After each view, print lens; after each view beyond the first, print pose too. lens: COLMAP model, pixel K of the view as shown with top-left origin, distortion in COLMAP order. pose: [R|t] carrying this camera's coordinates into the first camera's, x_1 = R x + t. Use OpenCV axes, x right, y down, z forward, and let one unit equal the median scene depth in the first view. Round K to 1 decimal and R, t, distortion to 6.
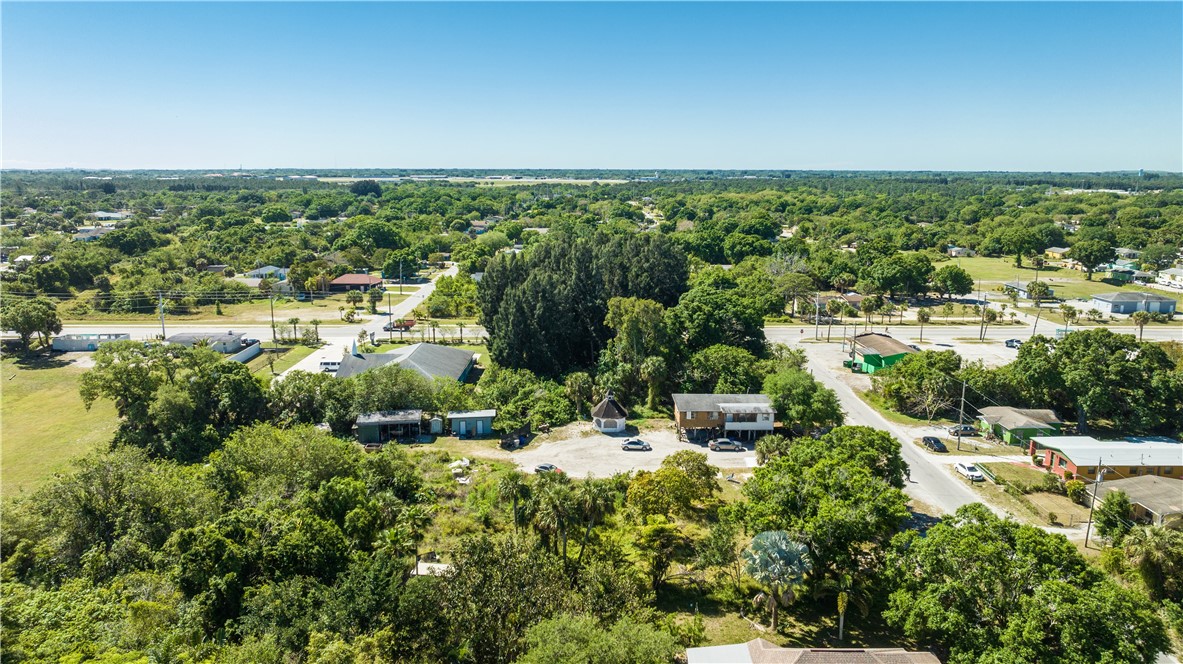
lens RADIAL K [[836.9, 0, 590.9], [0, 836.9, 334.8], [0, 0, 1]] dist [-0.030576, 0.020358]
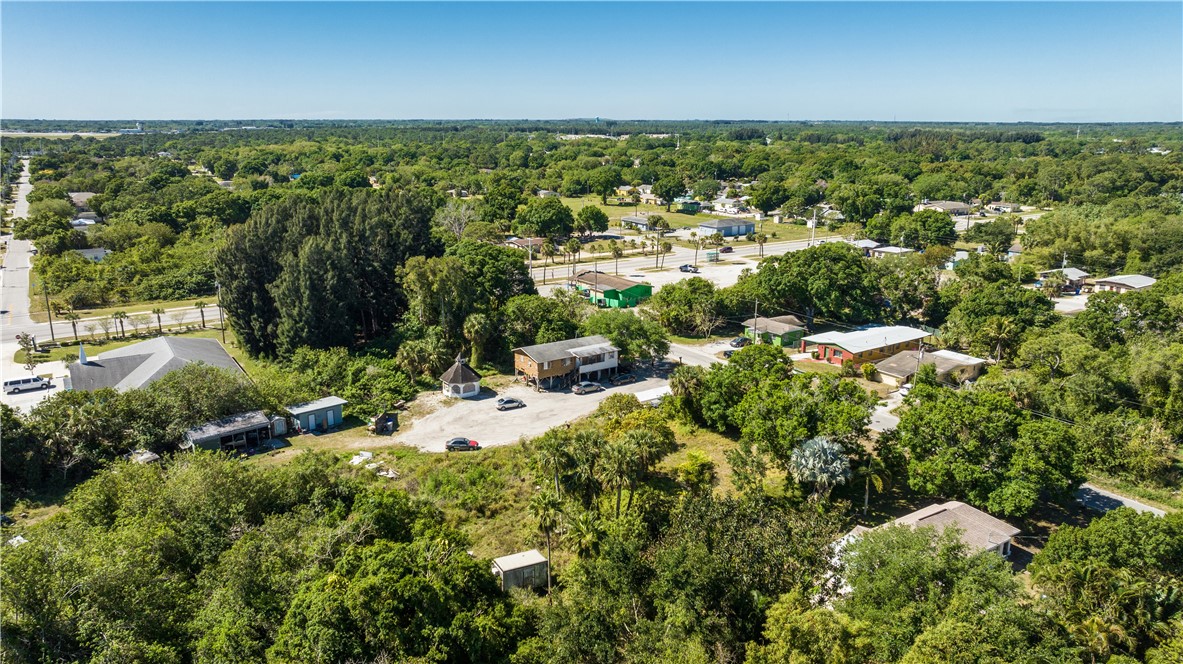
lens RADIAL K [[836.9, 0, 590.6], [0, 836.9, 328.3], [0, 0, 1]] dist [-0.030576, 0.020358]
pose [[0.830292, -0.135527, 0.540599, -0.320117], [0.107990, 0.990722, 0.082513, -0.022210], [-0.546766, -0.010131, 0.837224, 0.102855]]
